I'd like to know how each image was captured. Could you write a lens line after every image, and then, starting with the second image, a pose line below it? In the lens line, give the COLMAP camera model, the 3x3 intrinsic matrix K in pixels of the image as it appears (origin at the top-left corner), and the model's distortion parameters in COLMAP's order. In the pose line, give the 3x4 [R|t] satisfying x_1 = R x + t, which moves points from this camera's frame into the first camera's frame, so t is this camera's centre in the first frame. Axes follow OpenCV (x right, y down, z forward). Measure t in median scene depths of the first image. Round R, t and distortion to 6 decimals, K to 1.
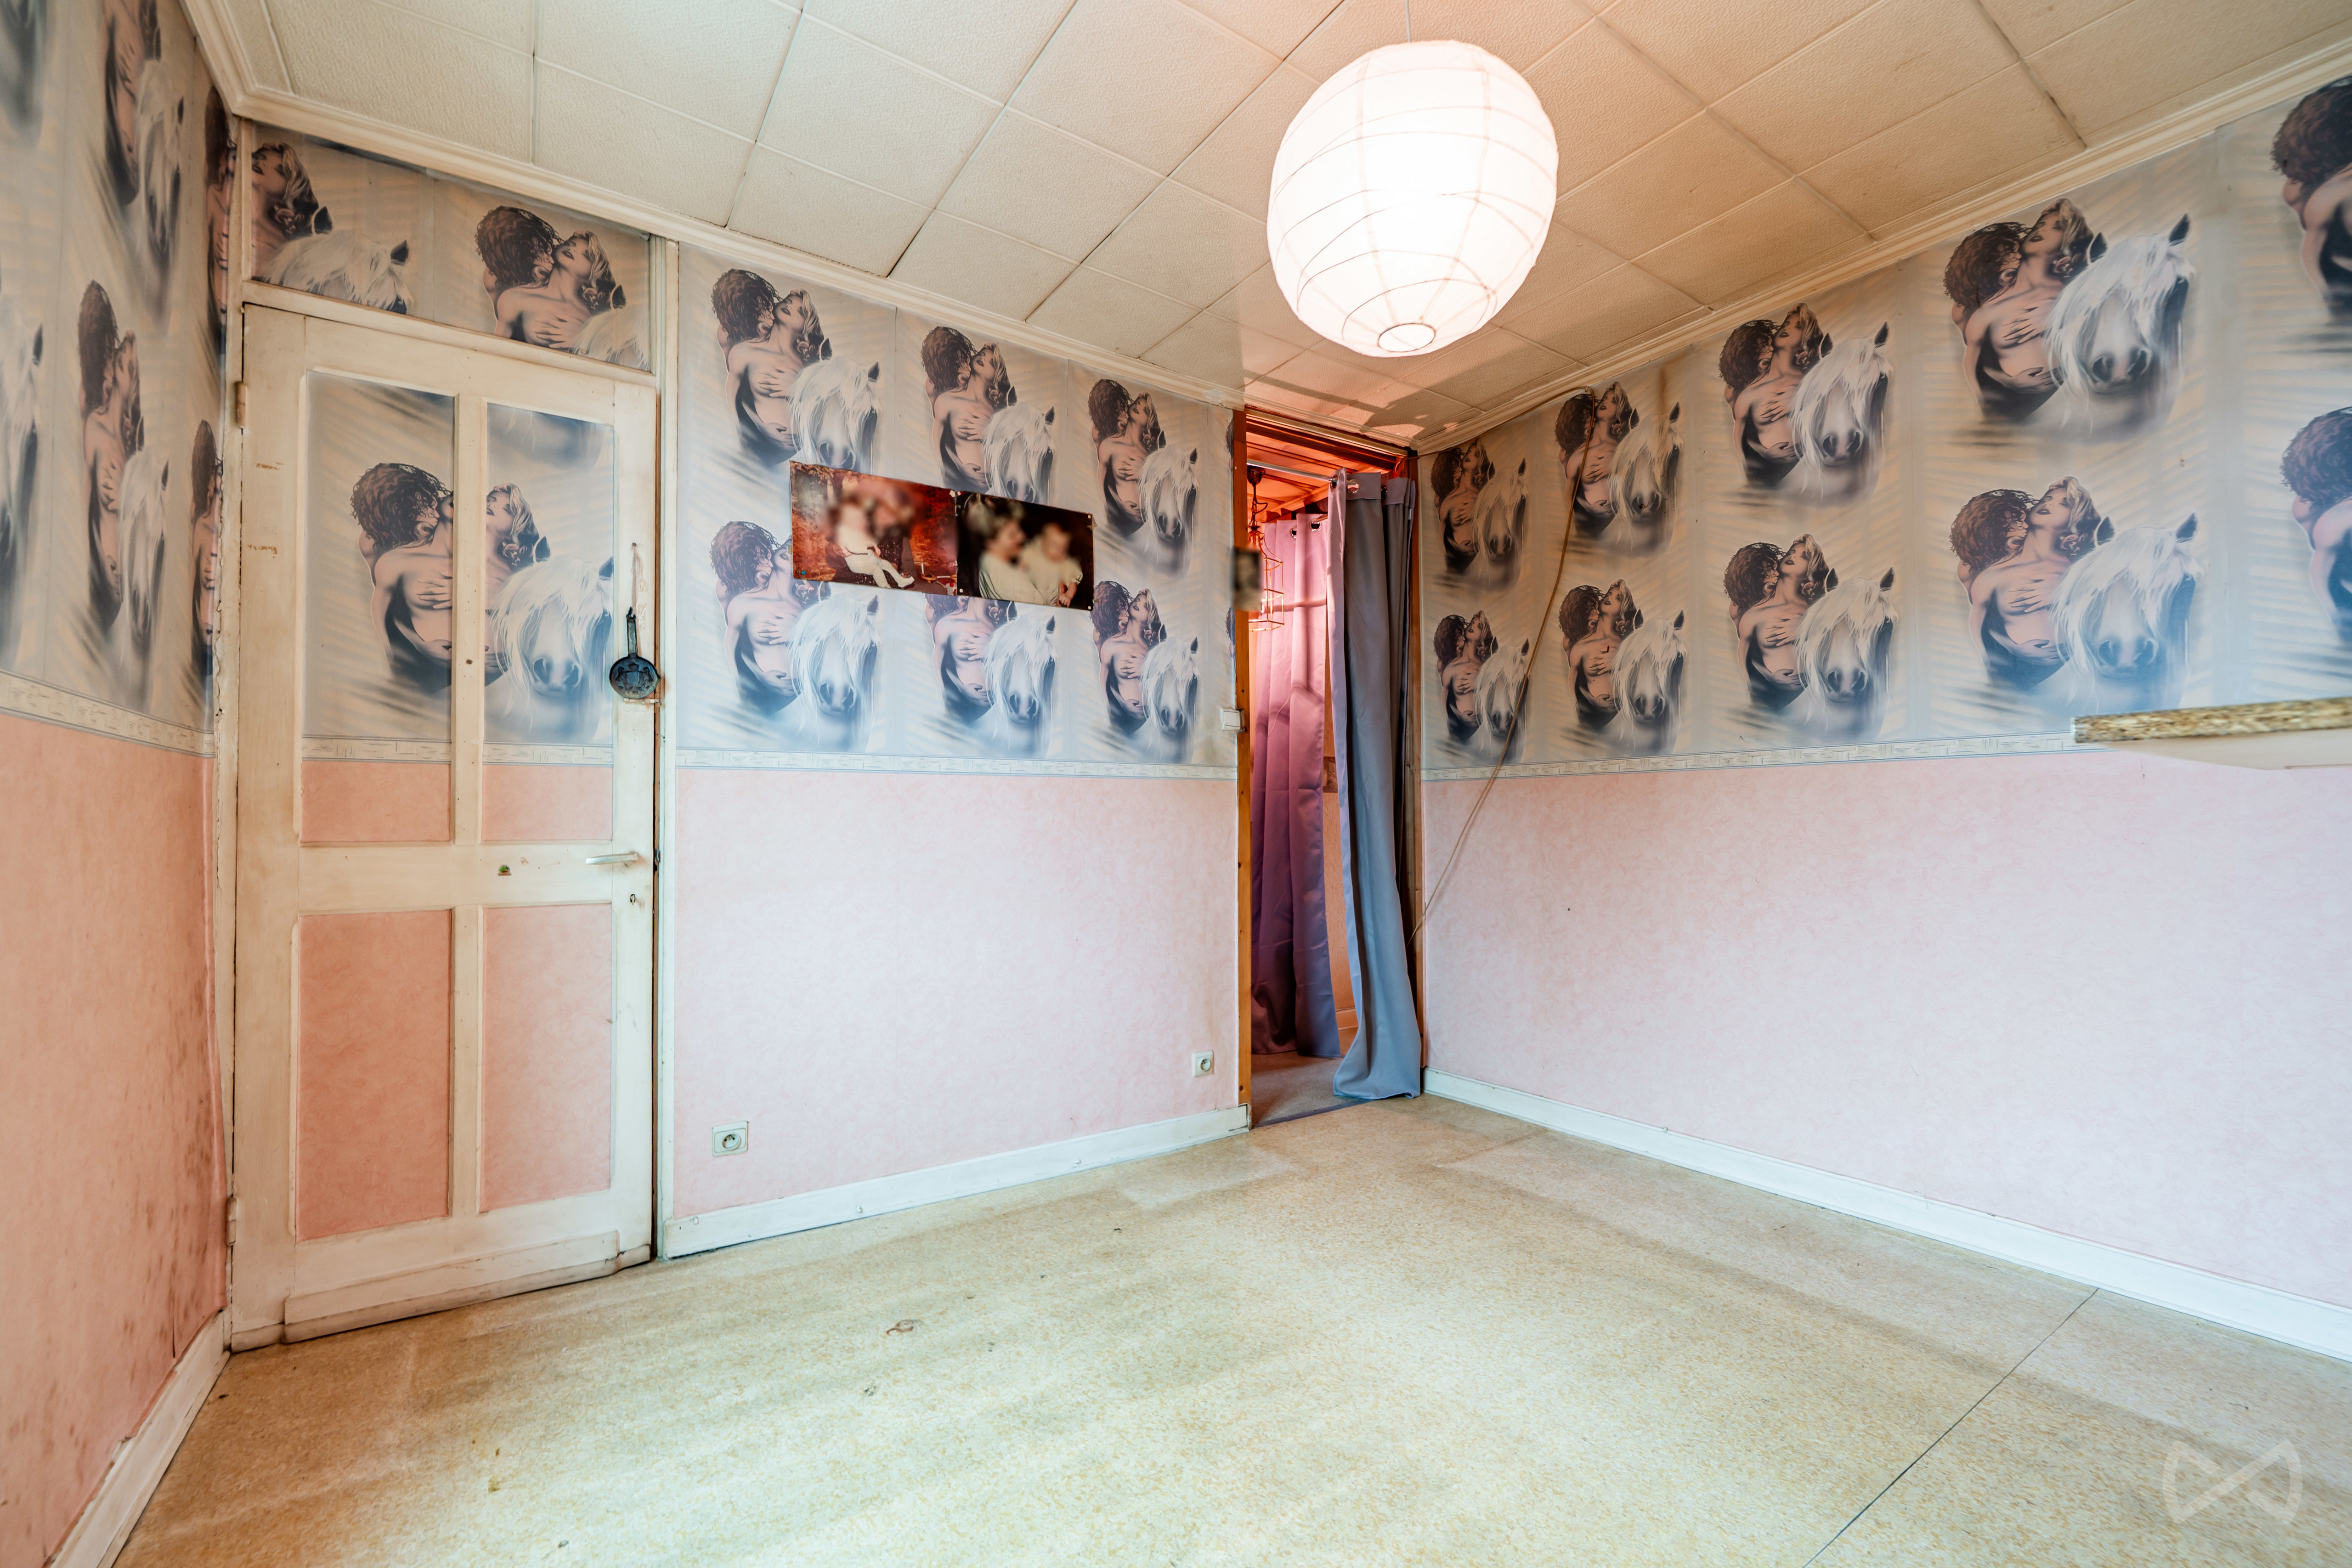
lens RADIAL K [[965.4, 0, 1158.3], [0, 965.4, 805.5], [0, 0, 1]] dist [0.004036, 0.000055]
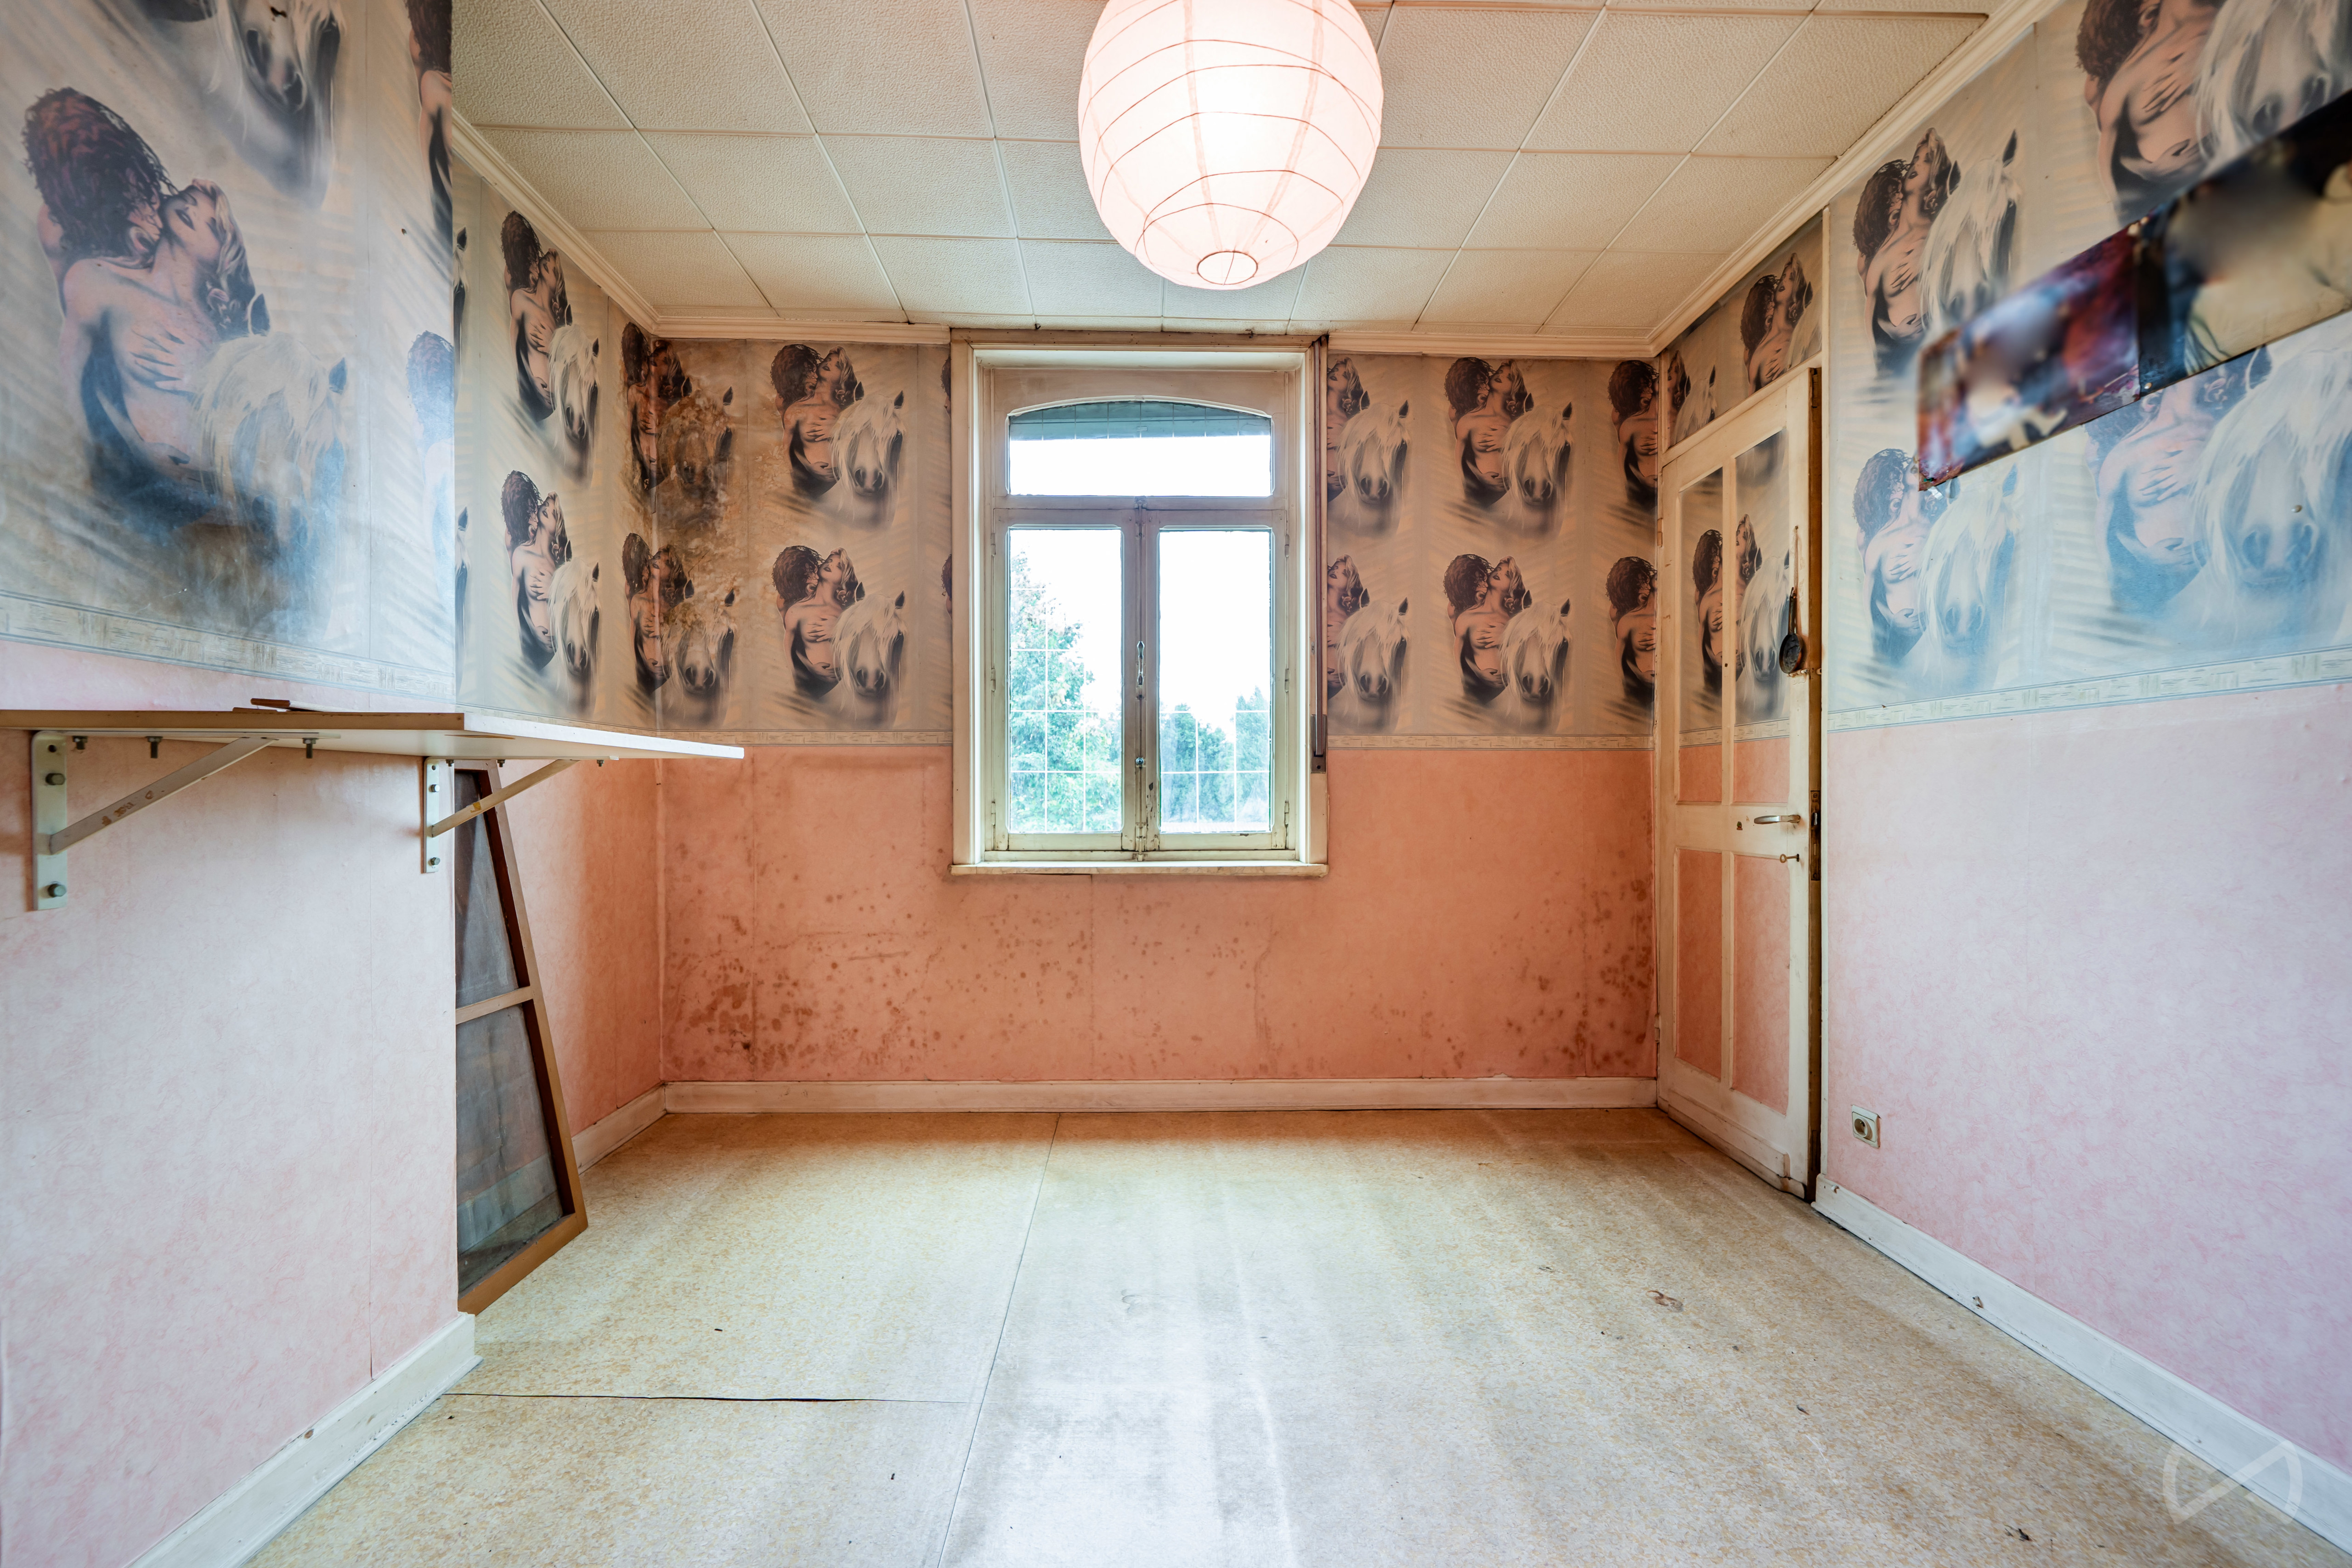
lens RADIAL K [[965.4, 0, 1172.6], [0, 965.4, 808.3], [0, 0, 1]] dist [0.004036, 0.000055]
pose [[-0.532961, 0.015356, -0.846001, 0.756795], [0.017371, 0.999823, 0.007205, 0.021417], [0.845962, -0.010856, -0.533133, 1.011998]]
